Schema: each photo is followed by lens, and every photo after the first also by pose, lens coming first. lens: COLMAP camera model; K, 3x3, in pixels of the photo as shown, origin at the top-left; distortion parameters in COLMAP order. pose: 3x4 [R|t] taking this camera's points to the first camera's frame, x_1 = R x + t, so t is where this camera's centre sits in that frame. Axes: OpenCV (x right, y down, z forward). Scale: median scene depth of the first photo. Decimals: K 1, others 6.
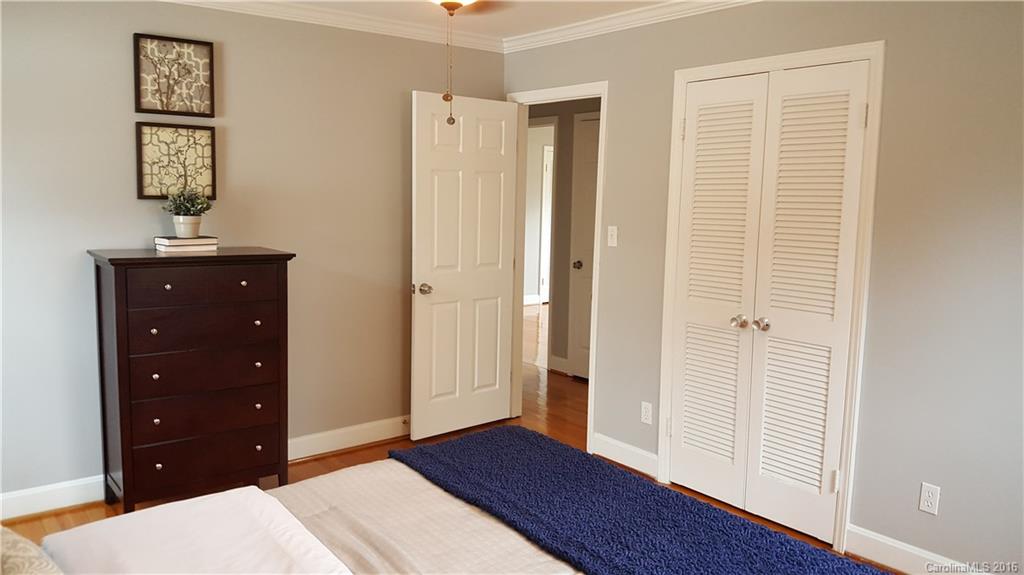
lens RADIAL K [[763.4, 0, 513.1], [0, 763.4, 282.5], [0, 0, 1]] dist [0.041523, -0.013212]
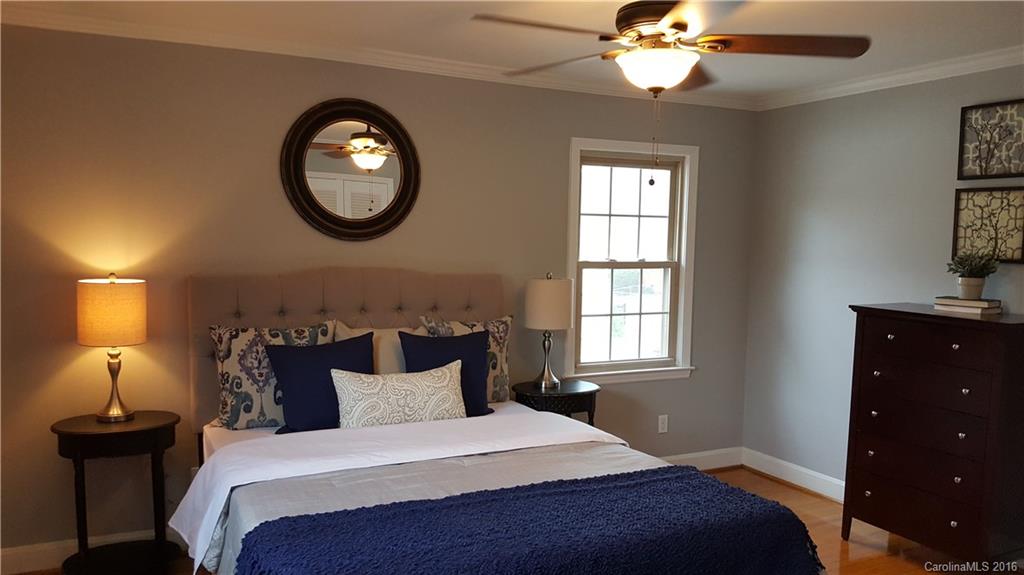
lens RADIAL K [[763.4, 0, 513.3], [0, 763.4, 290.9], [0, 0, 1]] dist [0.041523, -0.013212]
pose [[-0.117202, 0.055368, -0.991563, 0.643395], [-0.149455, 0.986090, 0.072728, -0.053723], [0.981798, 0.156718, -0.107297, 0.522447]]
